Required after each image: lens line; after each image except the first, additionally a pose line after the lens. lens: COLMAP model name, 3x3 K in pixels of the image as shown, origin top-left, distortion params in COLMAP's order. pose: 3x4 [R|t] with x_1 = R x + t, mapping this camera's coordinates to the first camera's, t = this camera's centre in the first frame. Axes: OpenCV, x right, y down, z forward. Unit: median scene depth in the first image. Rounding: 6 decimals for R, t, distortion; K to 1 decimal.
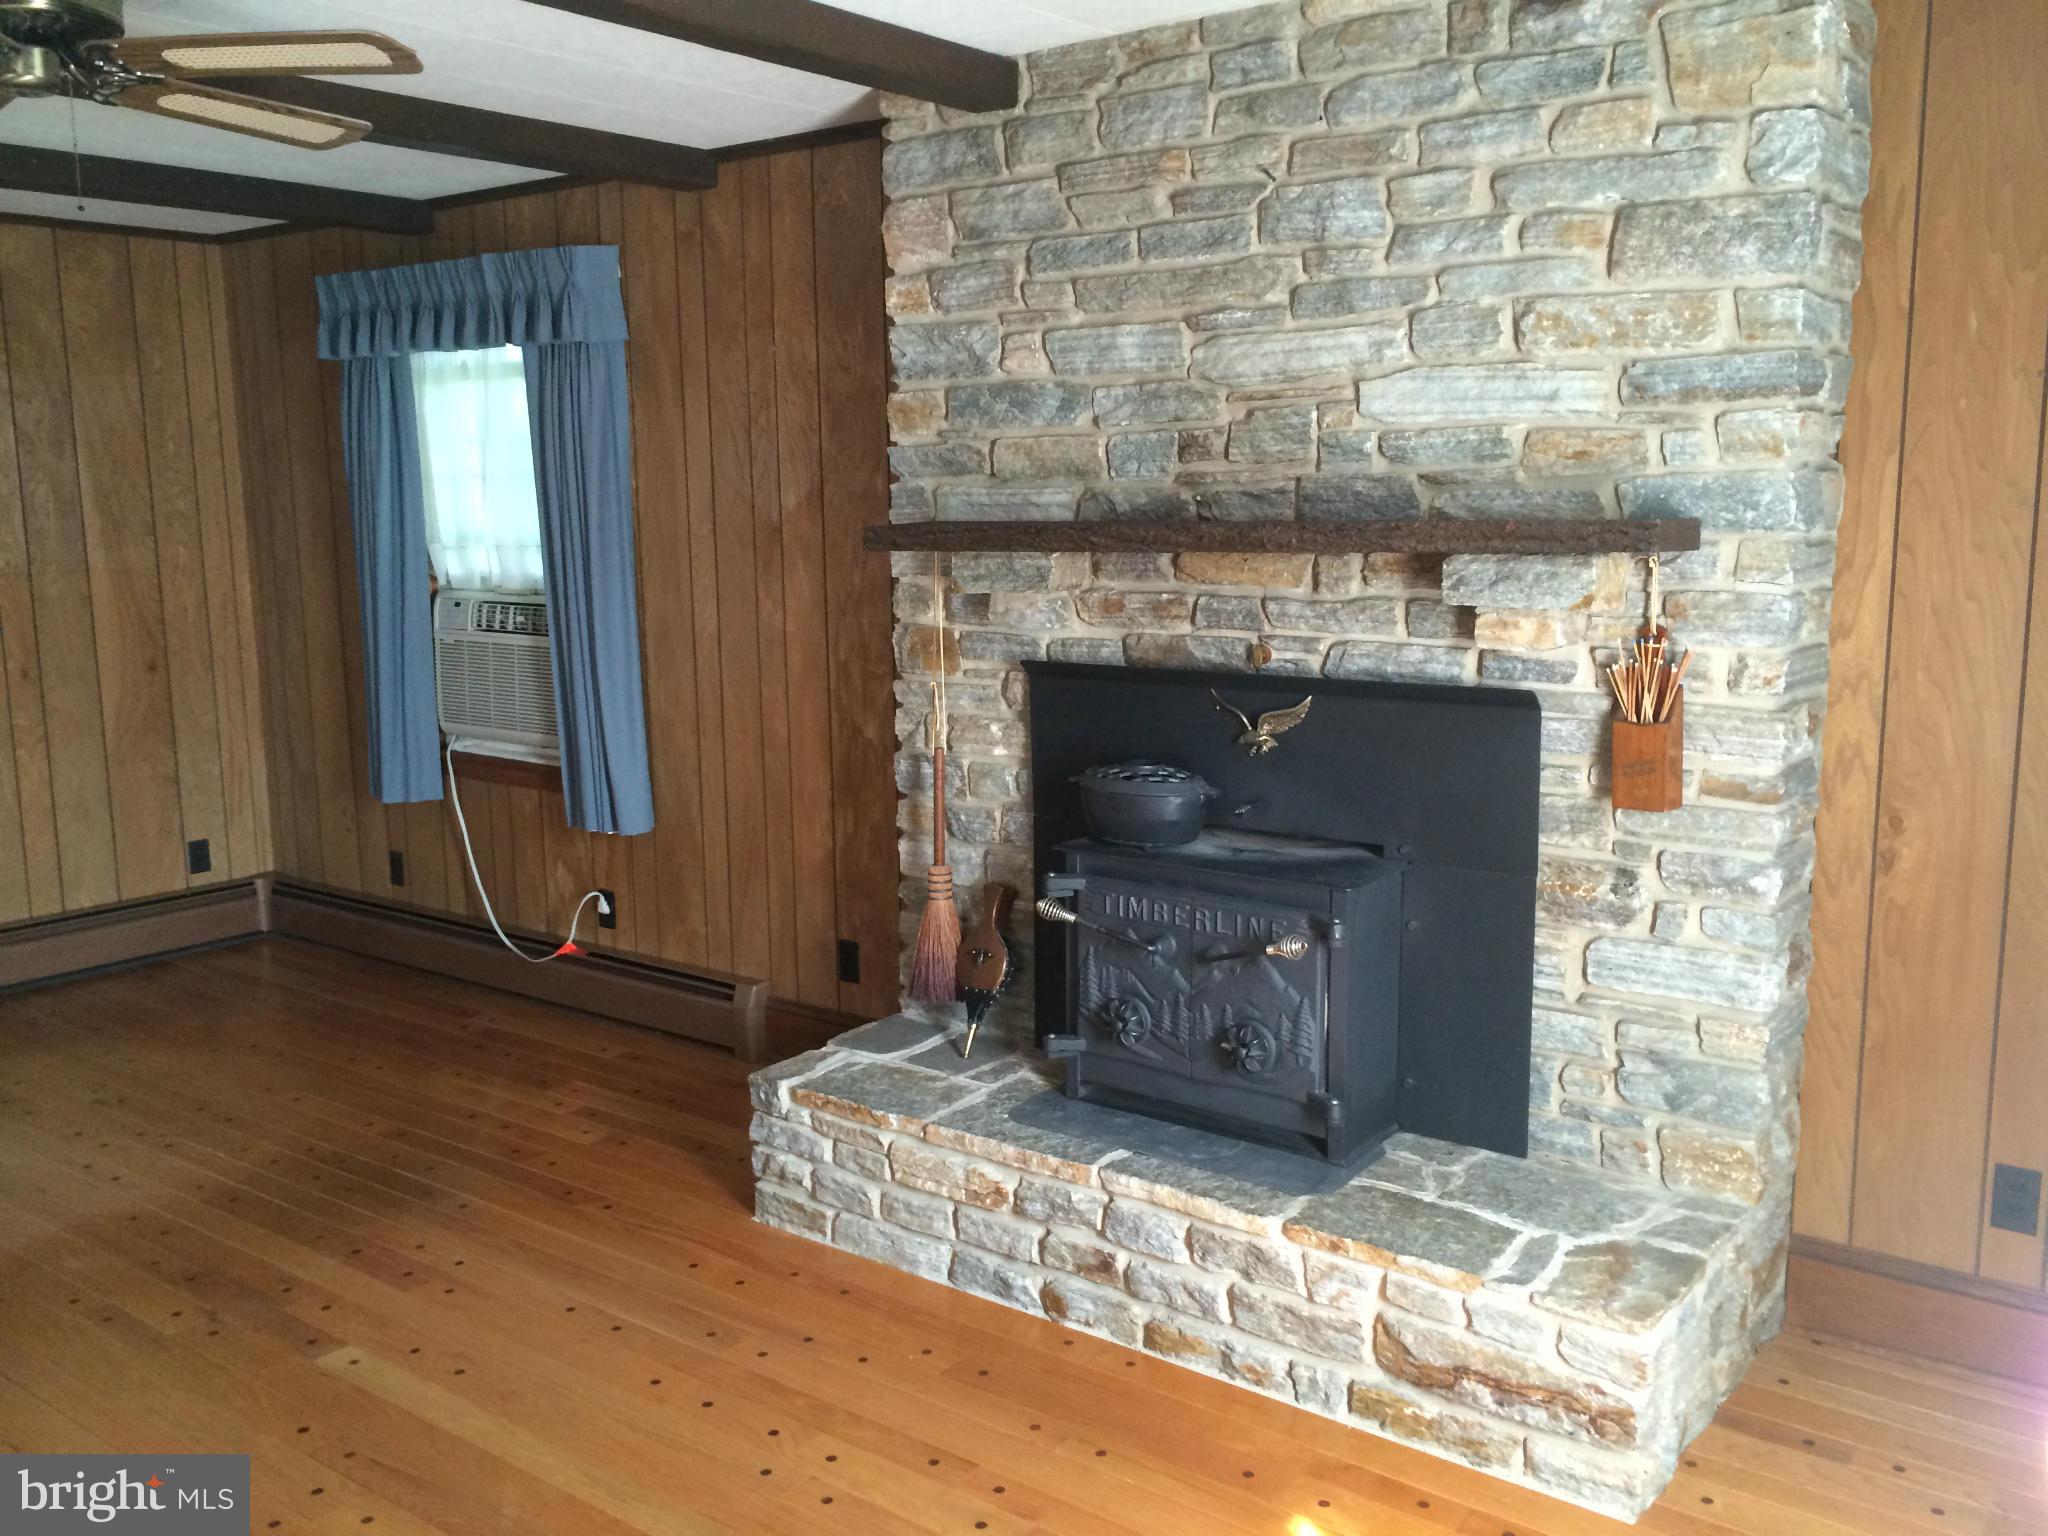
lens RADIAL K [[1757.7, 0, 1025.9], [0, 1757.7, 765.9], [0, 0, 1]] dist [0.109423, -0.141071]
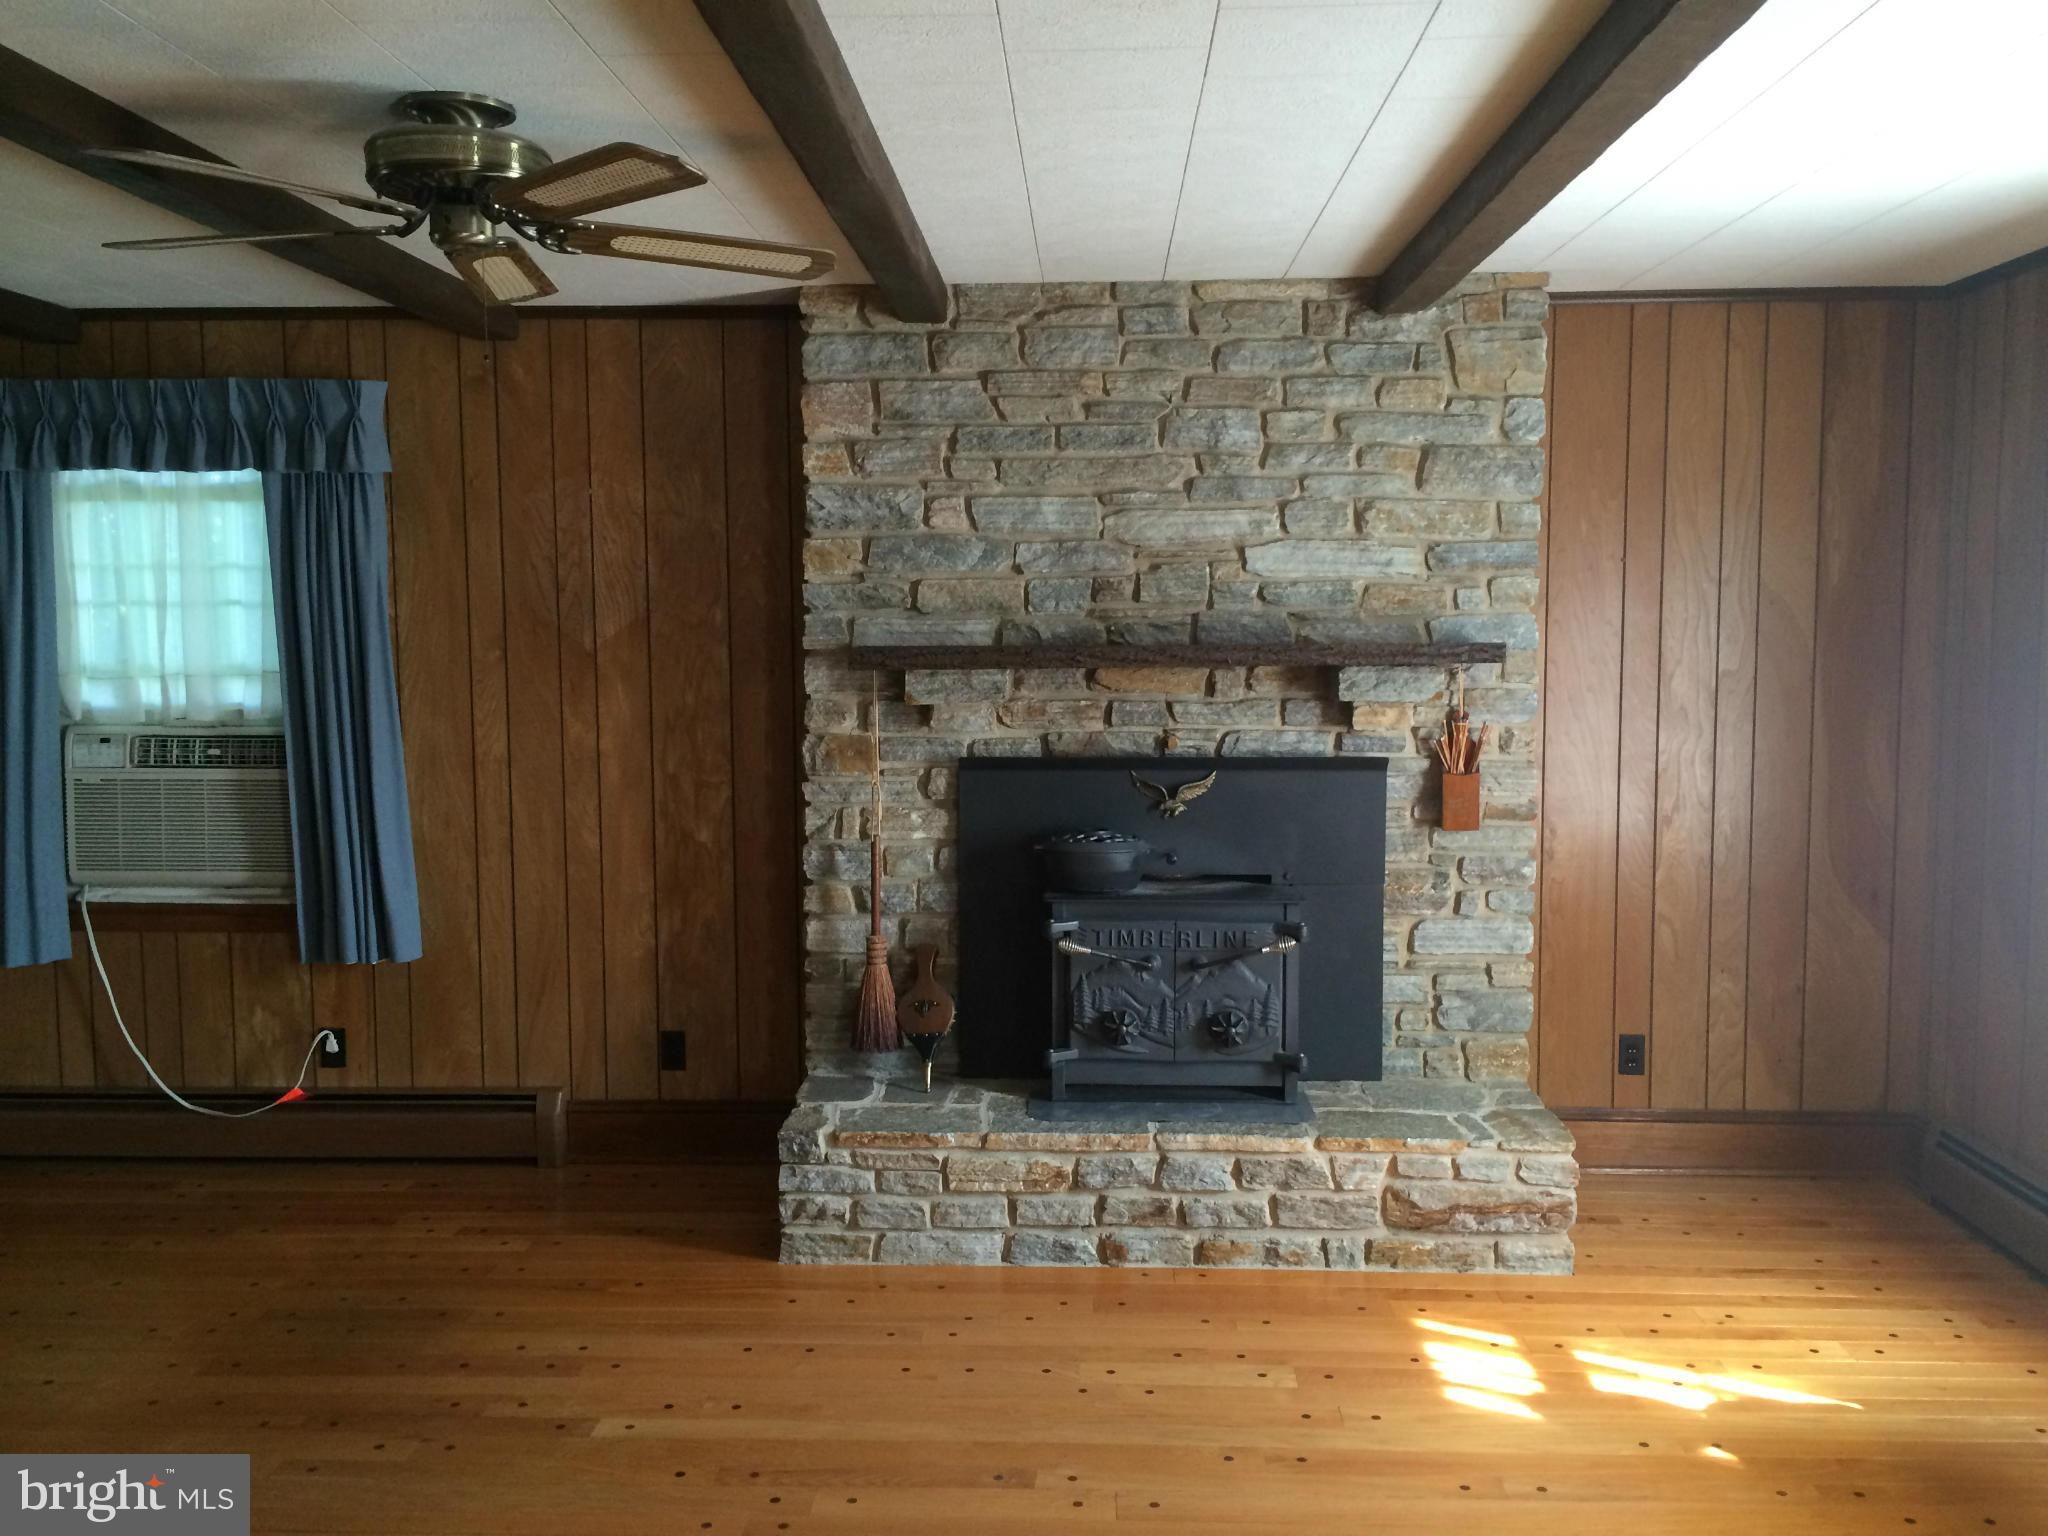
lens RADIAL K [[1757.7, 0, 1025.9], [0, 1757.7, 765.9], [0, 0, 1]] dist [0.109423, -0.141071]
pose [[0.818514, -0.038439, 0.573200, -0.671866], [0.083037, 0.995197, -0.051837, 0.013730], [-0.568454, 0.090026, 0.817774, -0.034515]]
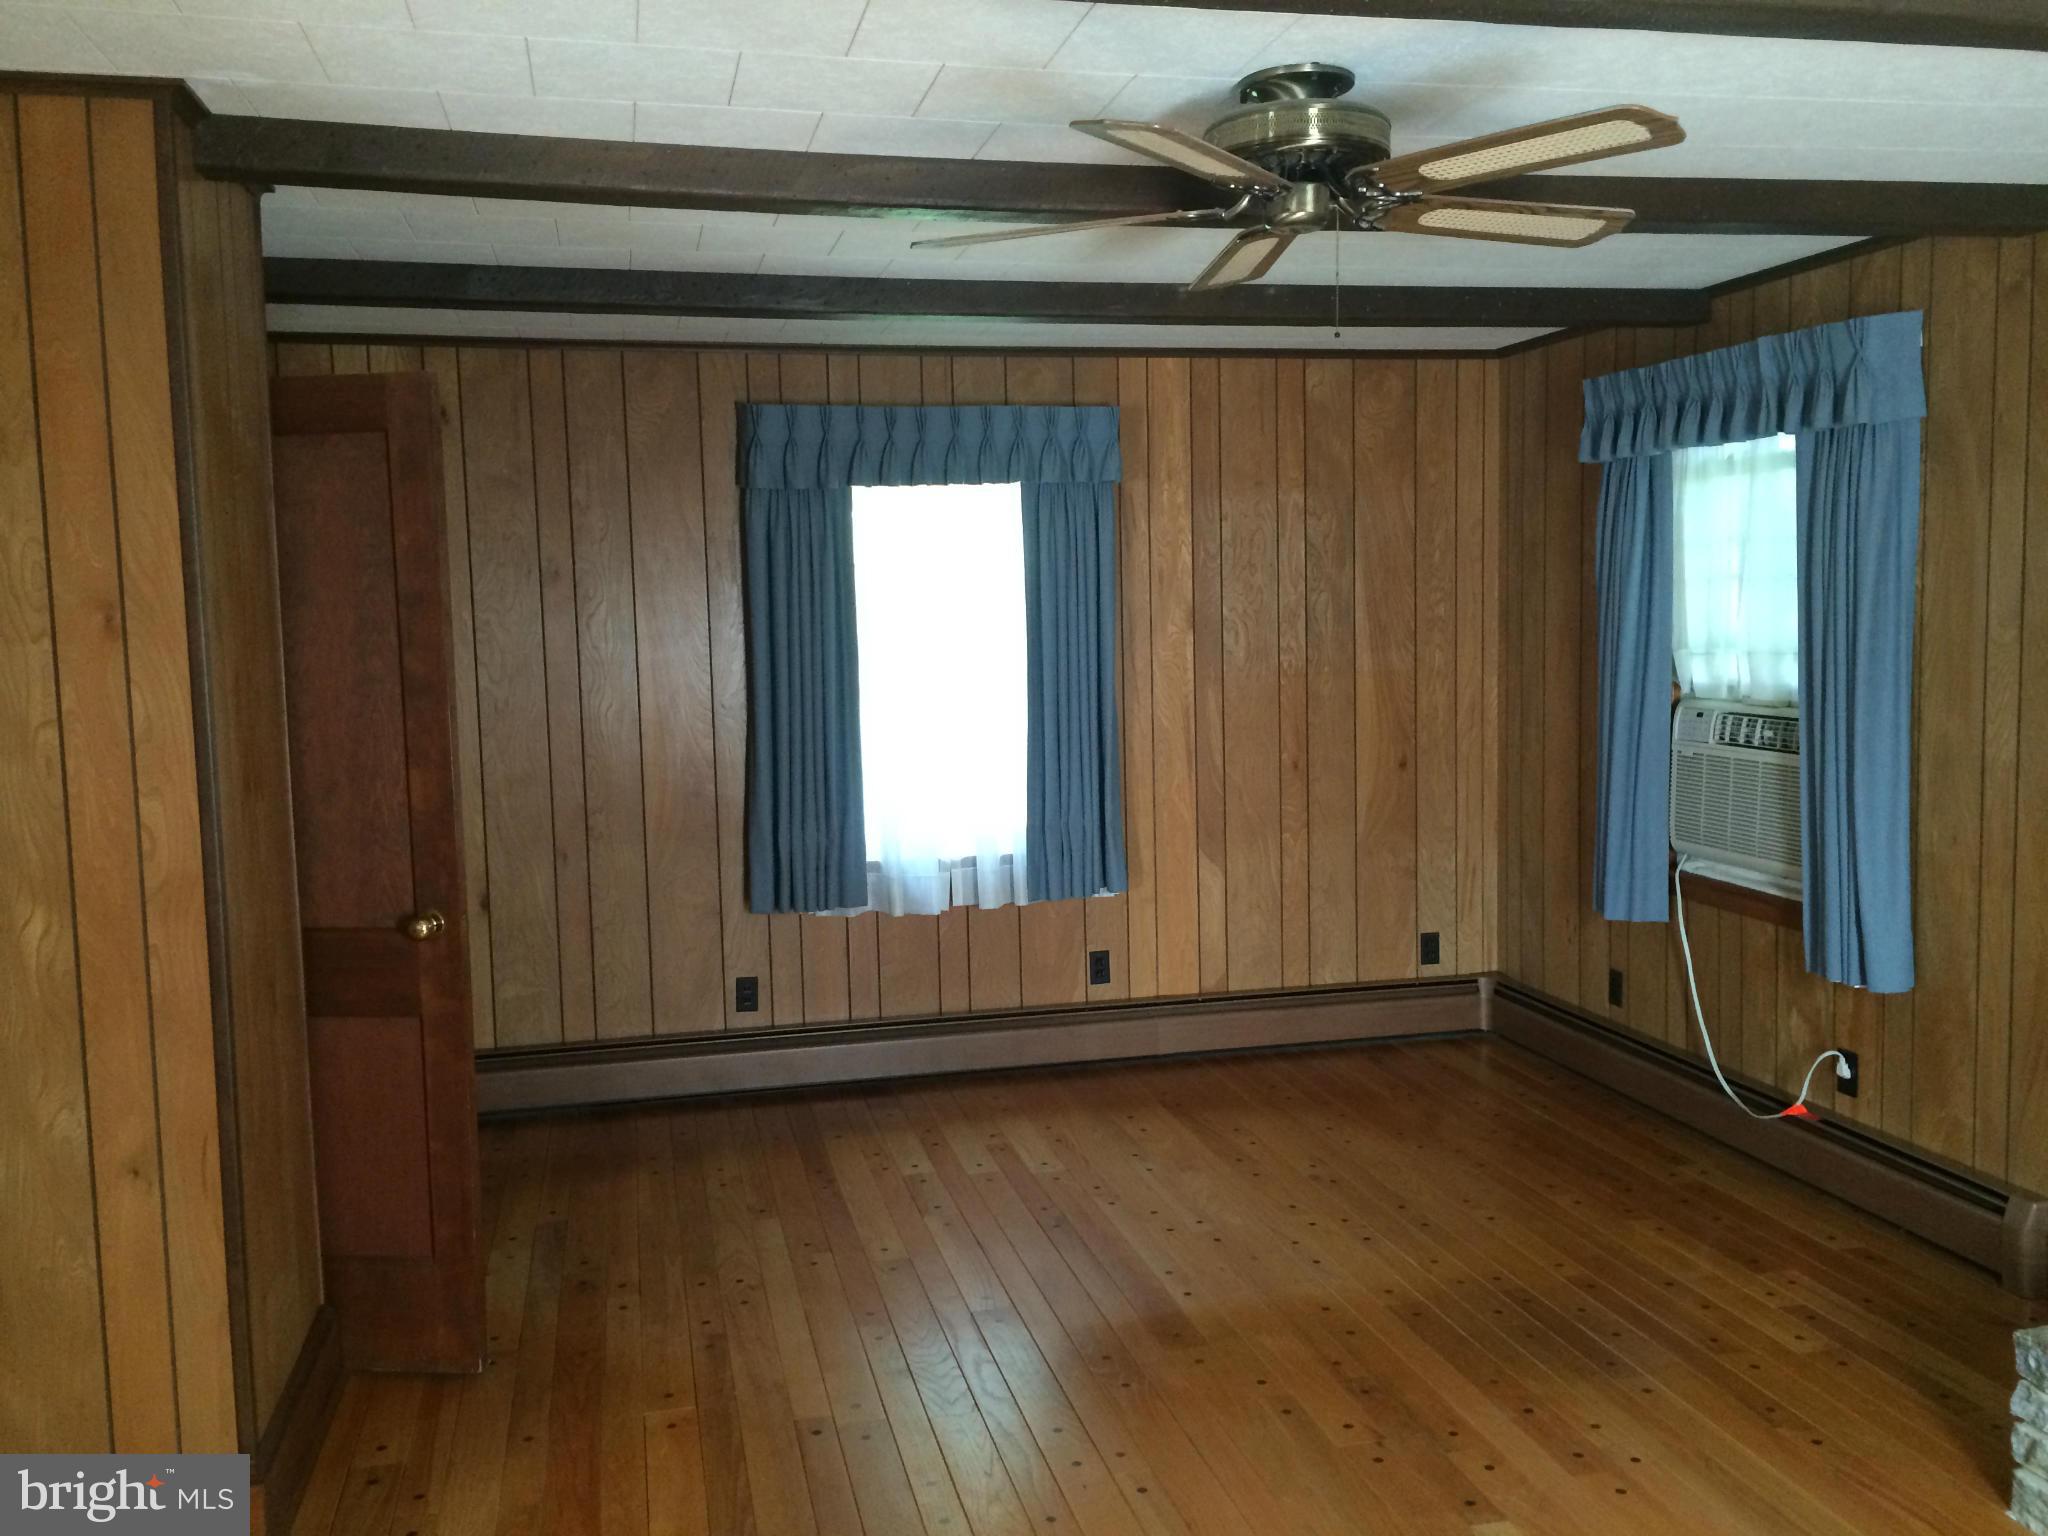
lens RADIAL K [[1757.7, 0, 1025.9], [0, 1757.7, 765.9], [0, 0, 1]] dist [0.109423, -0.141071]
pose [[0.774723, 0.054157, -0.629977, -0.008231], [-0.086833, 0.995998, -0.021161, -0.020612], [0.626310, 0.071096, 0.776325, 0.087043]]
